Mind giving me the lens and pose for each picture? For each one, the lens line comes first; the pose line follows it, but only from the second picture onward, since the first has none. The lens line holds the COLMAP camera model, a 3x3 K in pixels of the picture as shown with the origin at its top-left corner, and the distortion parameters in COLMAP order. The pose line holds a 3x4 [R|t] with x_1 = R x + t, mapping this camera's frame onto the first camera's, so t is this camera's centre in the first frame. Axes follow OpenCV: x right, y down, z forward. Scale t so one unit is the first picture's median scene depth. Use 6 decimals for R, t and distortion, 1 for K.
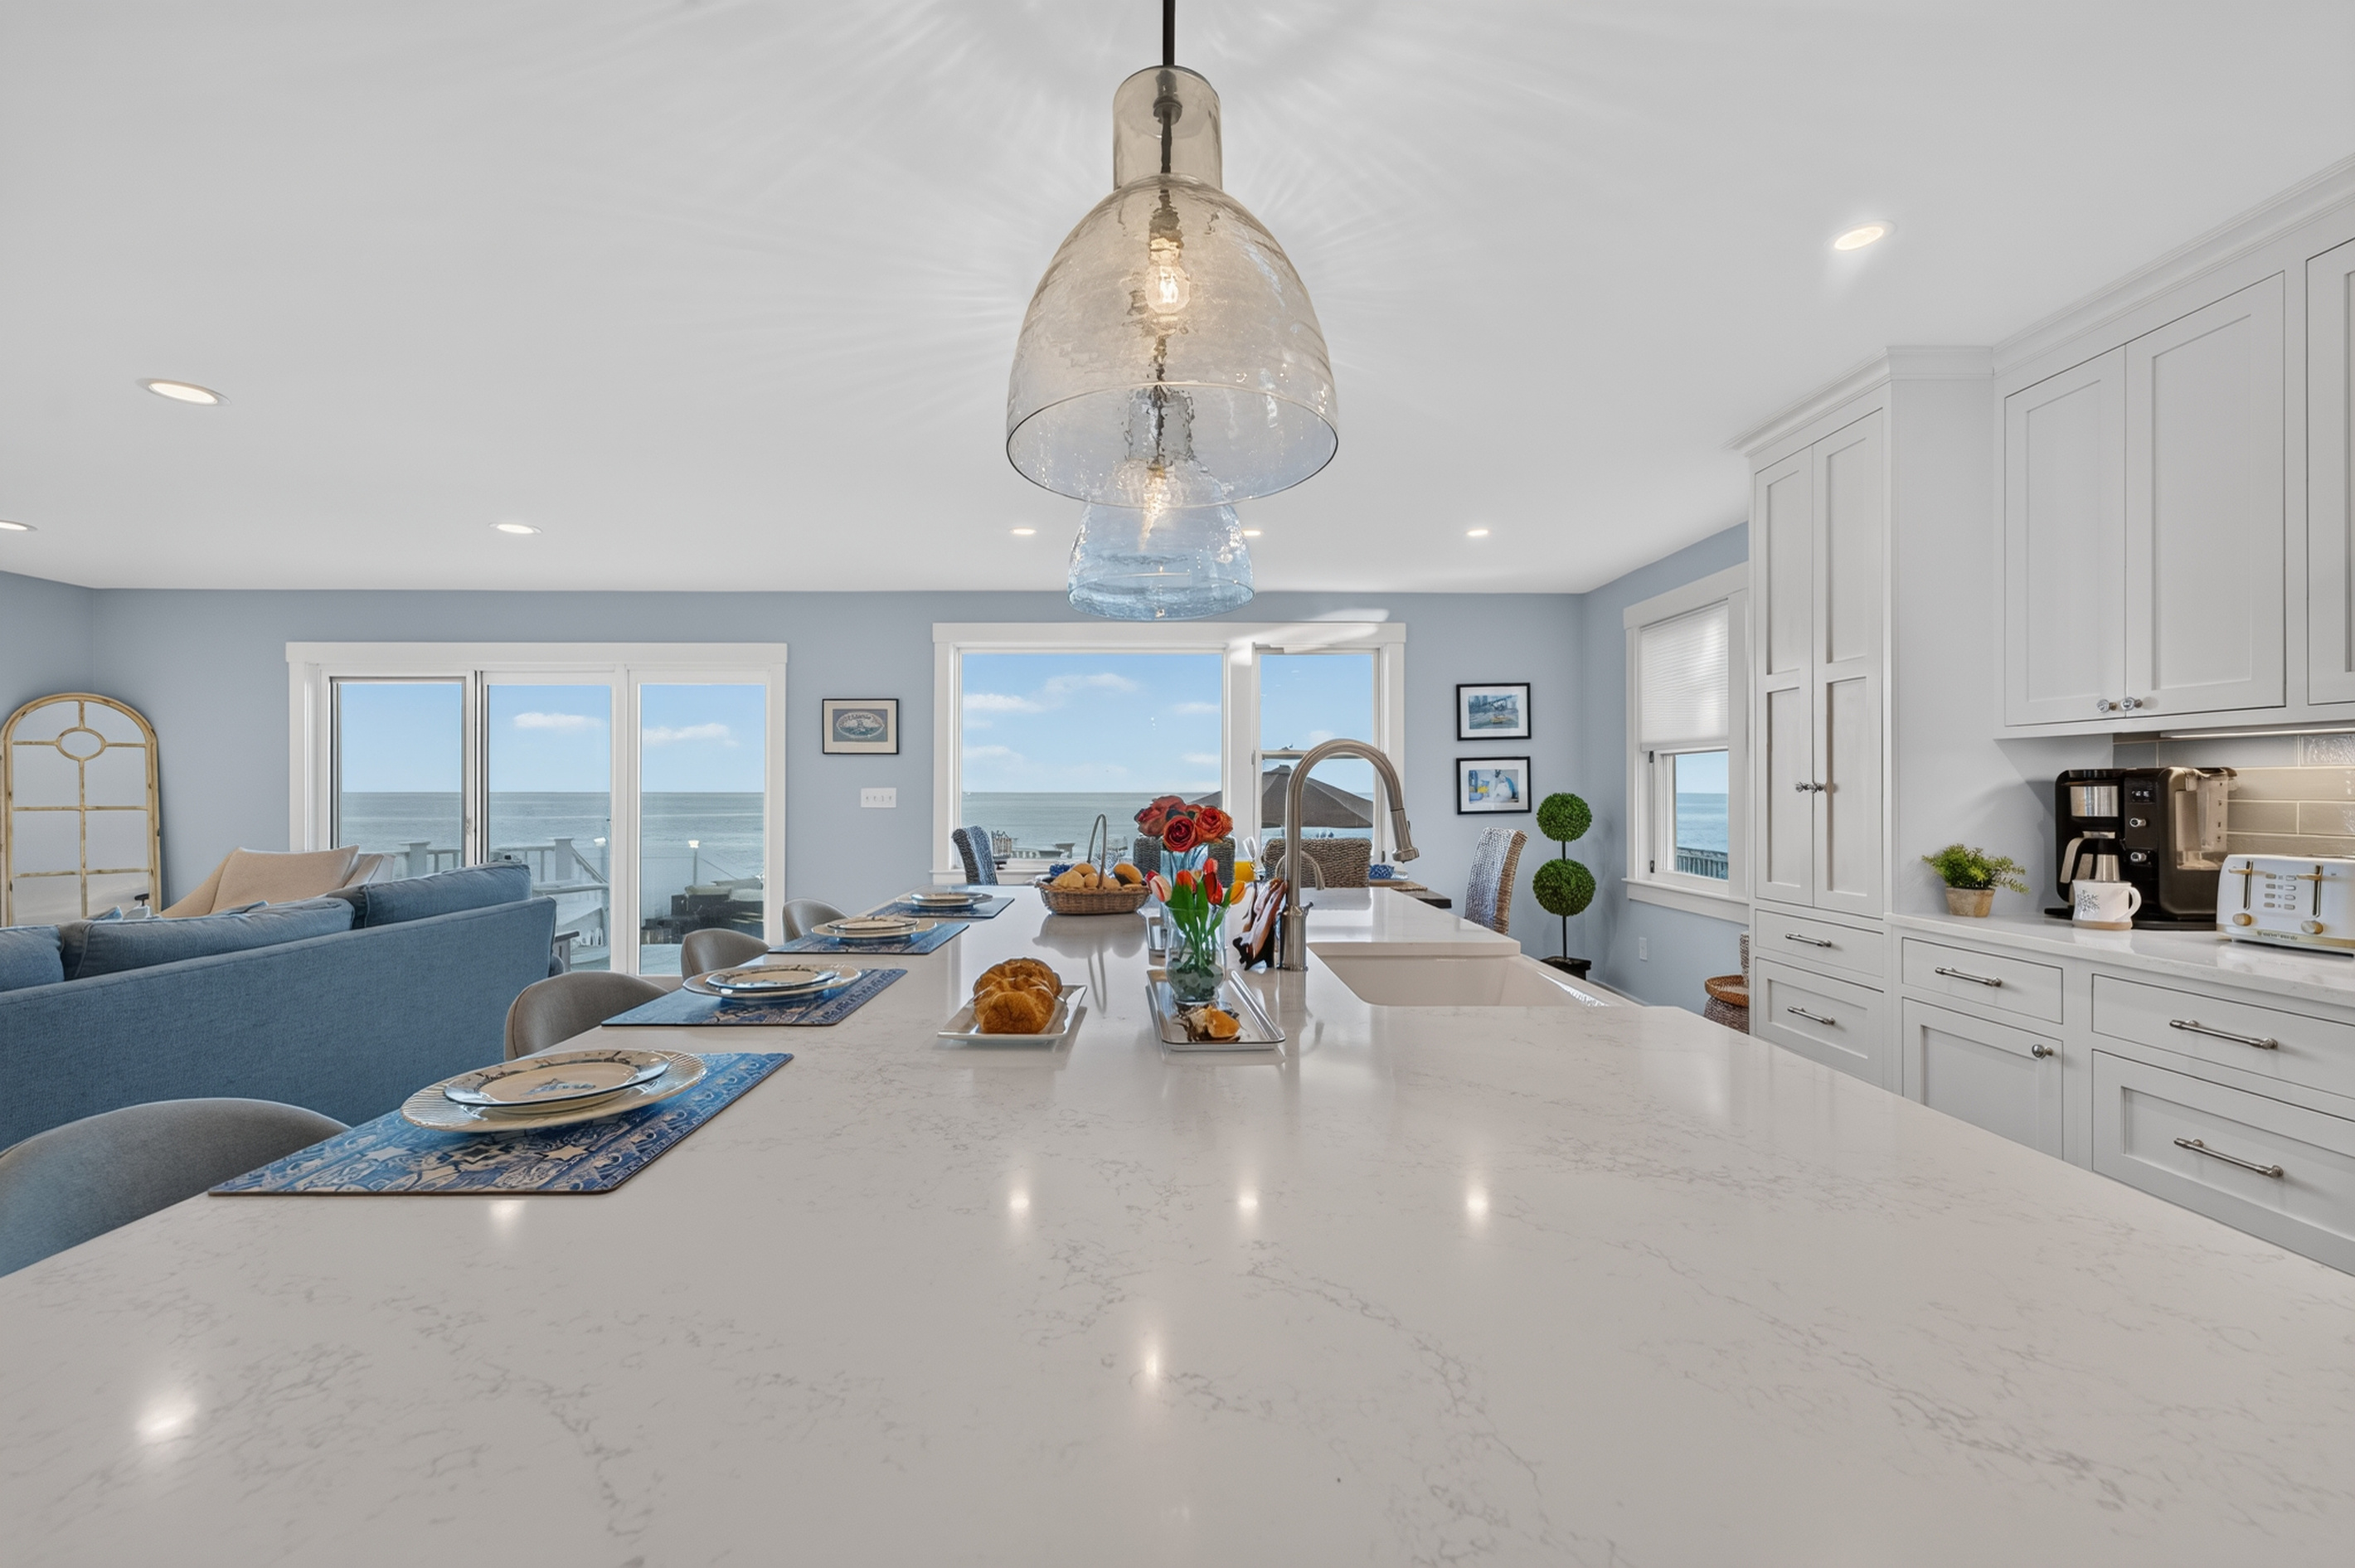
lens RADIAL K [[959.1, 0, 1177.5], [0, 959.1, 784.0], [0, 0, 1]] dist [-0.000065, -0.000044]
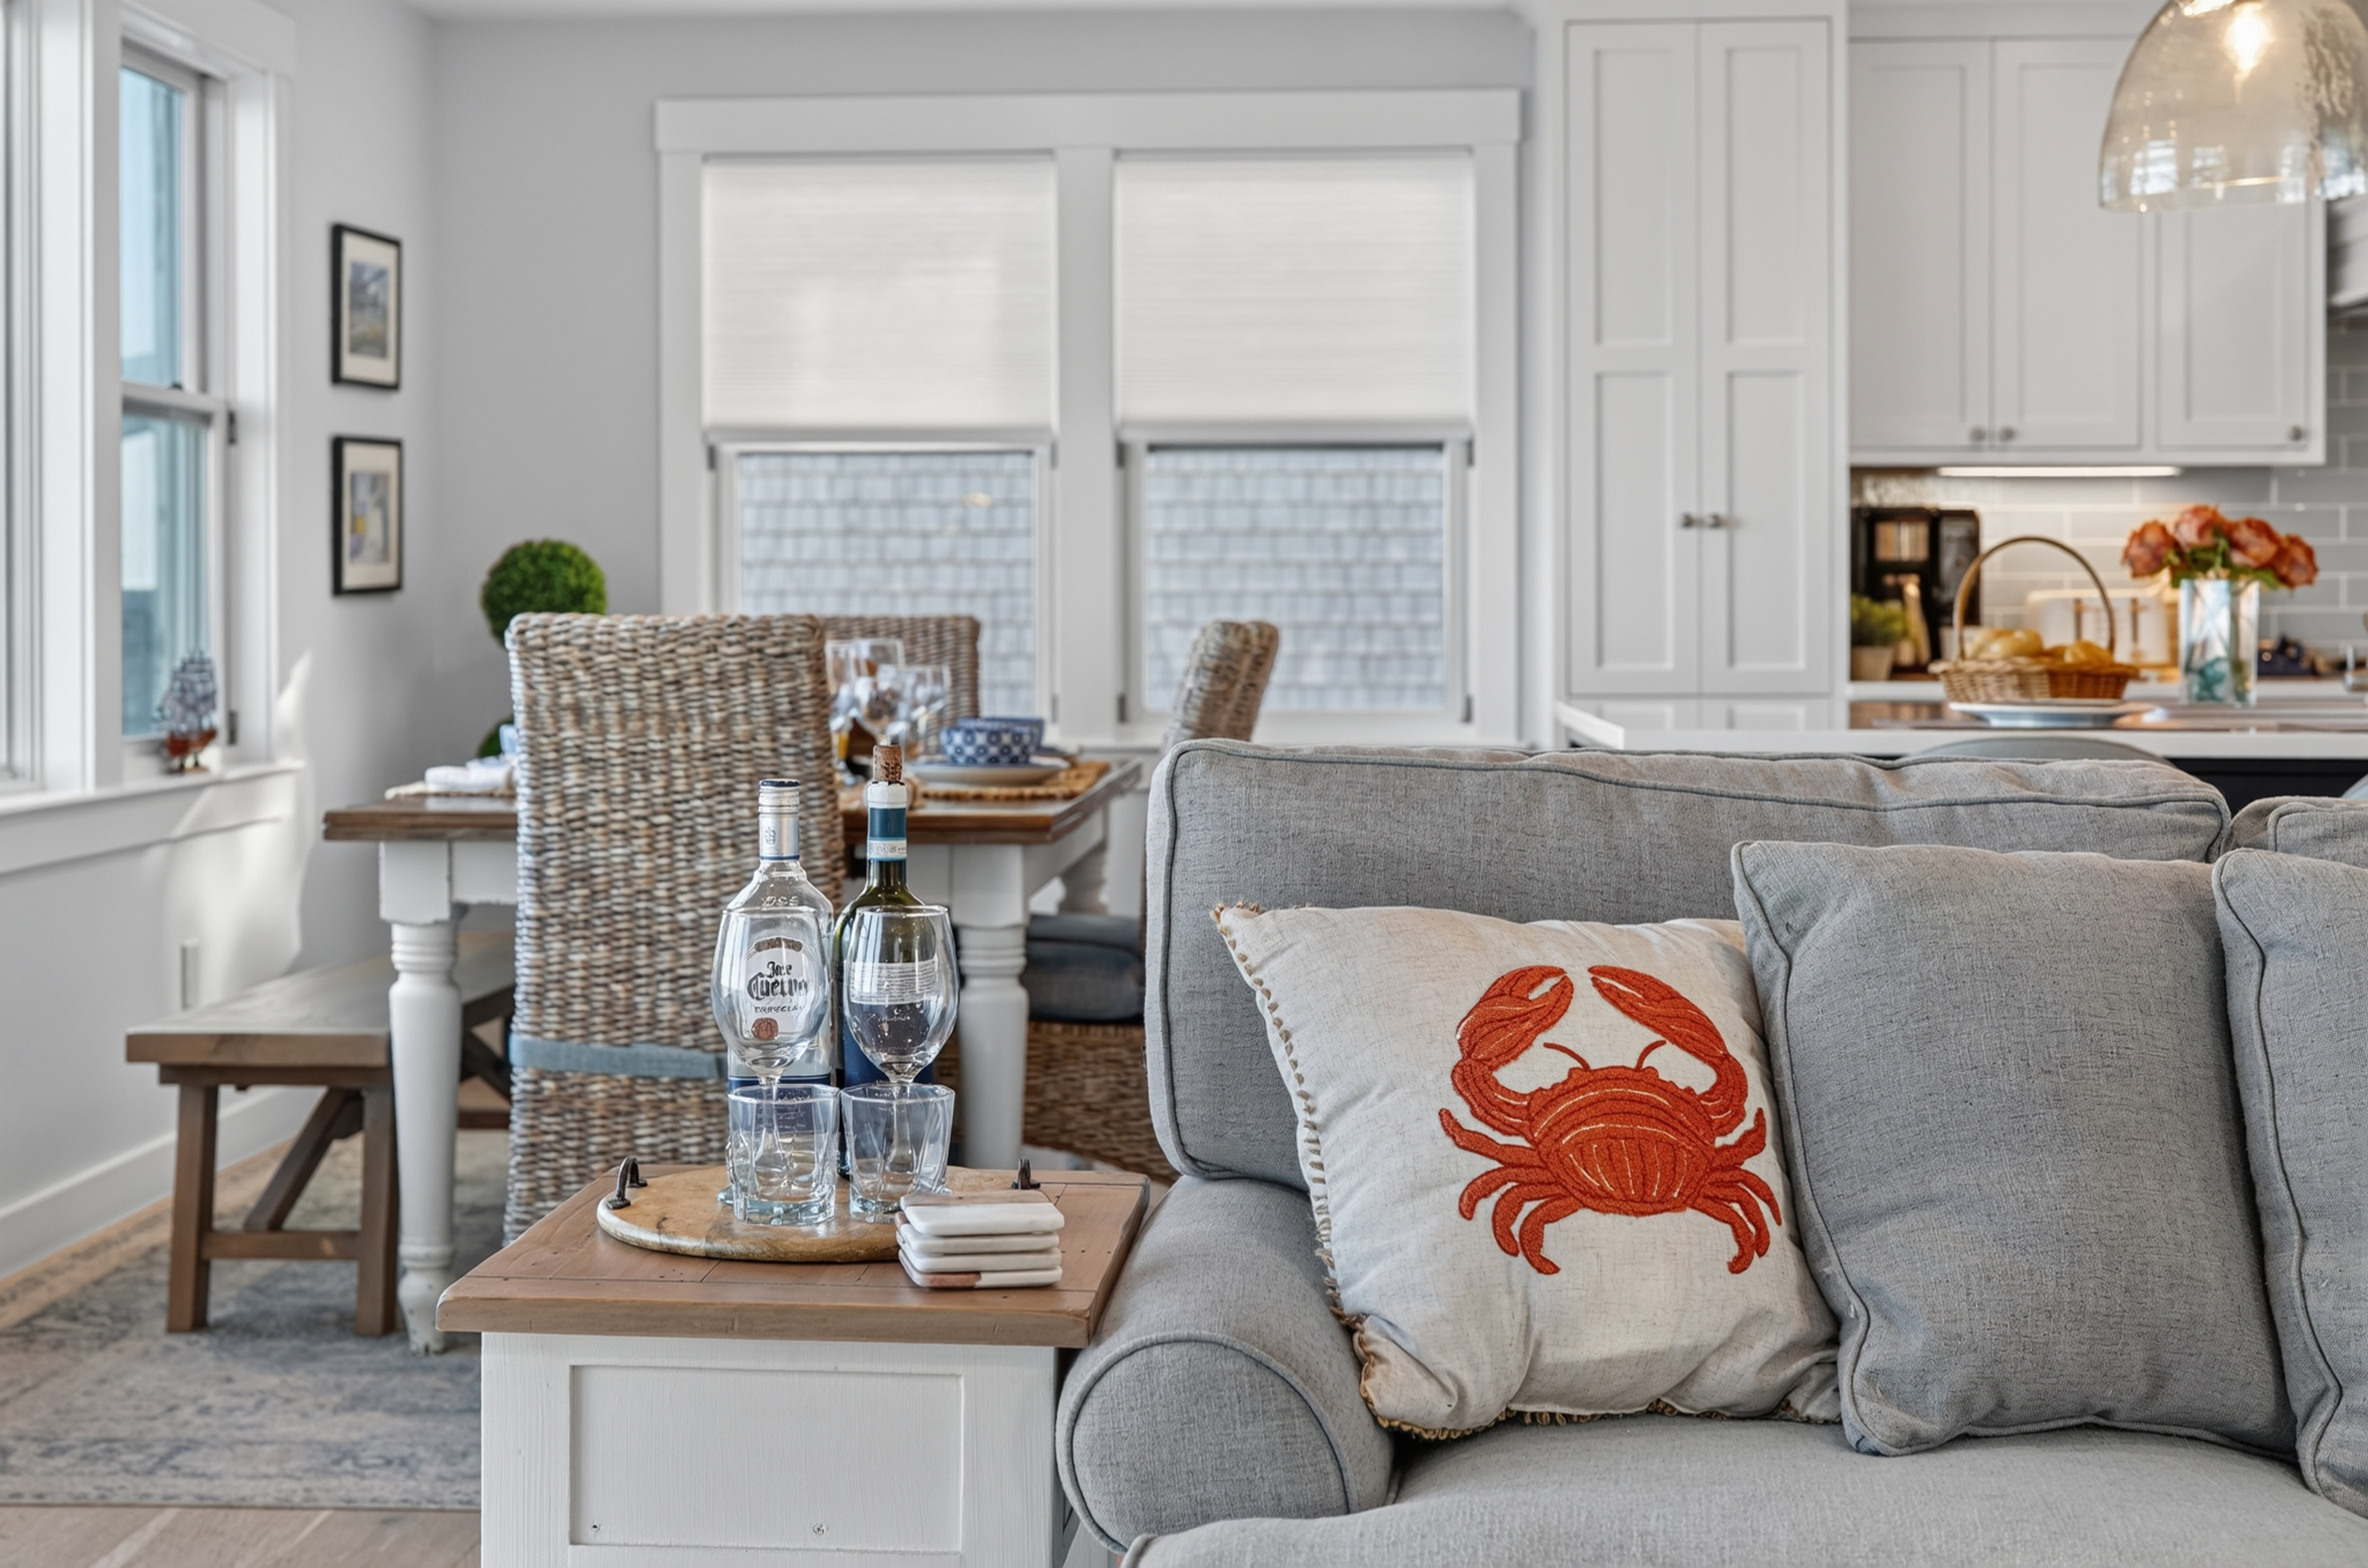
lens RADIAL K [[3357.0, 0, 1174.1], [0, 3357.0, 681.3], [0, 0, 1]] dist [-0.020379, 0.070014]
pose [[0.071197, -0.022632, 0.997205, -0.908411], [-0.005495, 0.999718, 0.023081, 0.033070], [-0.997447, -0.007123, 0.071053, 0.610800]]
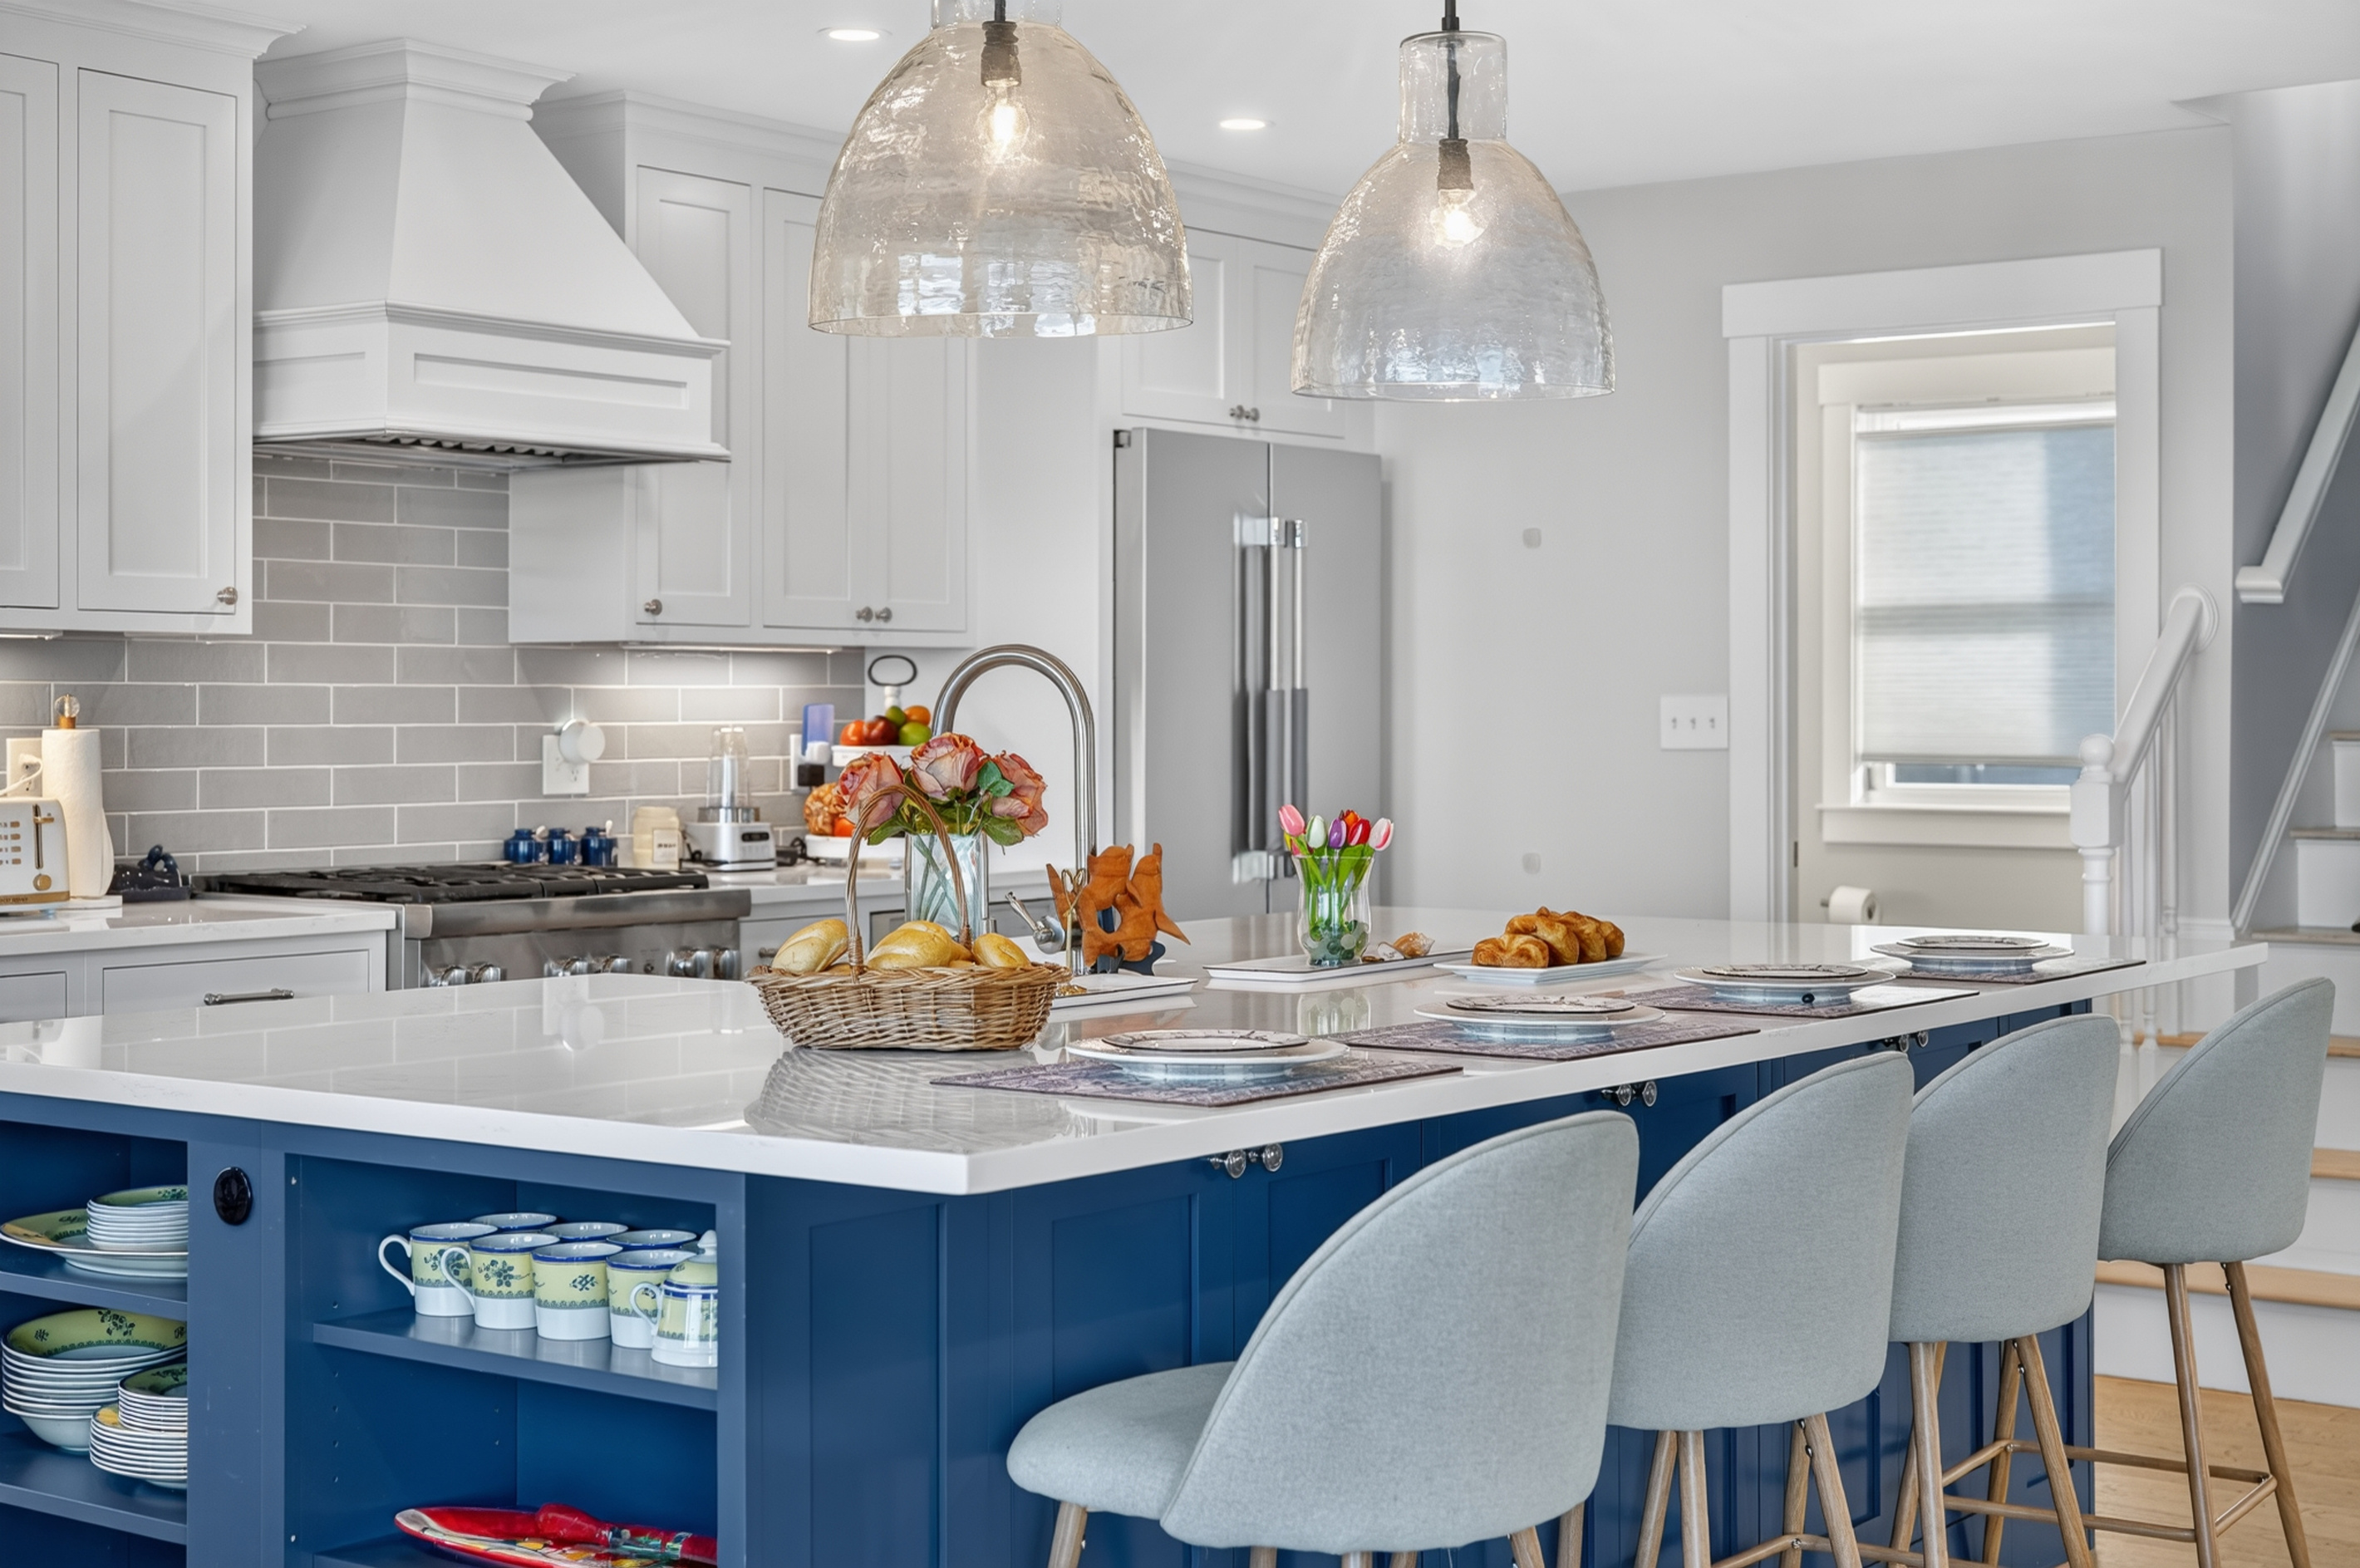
lens RADIAL K [[3346.0, 0, 1170.1], [0, 3346.0, 681.6], [0, 0, 1]] dist [-0.020379, 0.070014]
pose [[-0.791382, 0.003770, 0.611311, -0.446552], [-0.005085, 0.999906, -0.012749, 0.003264], [-0.611301, -0.013198, -0.791288, 0.898354]]
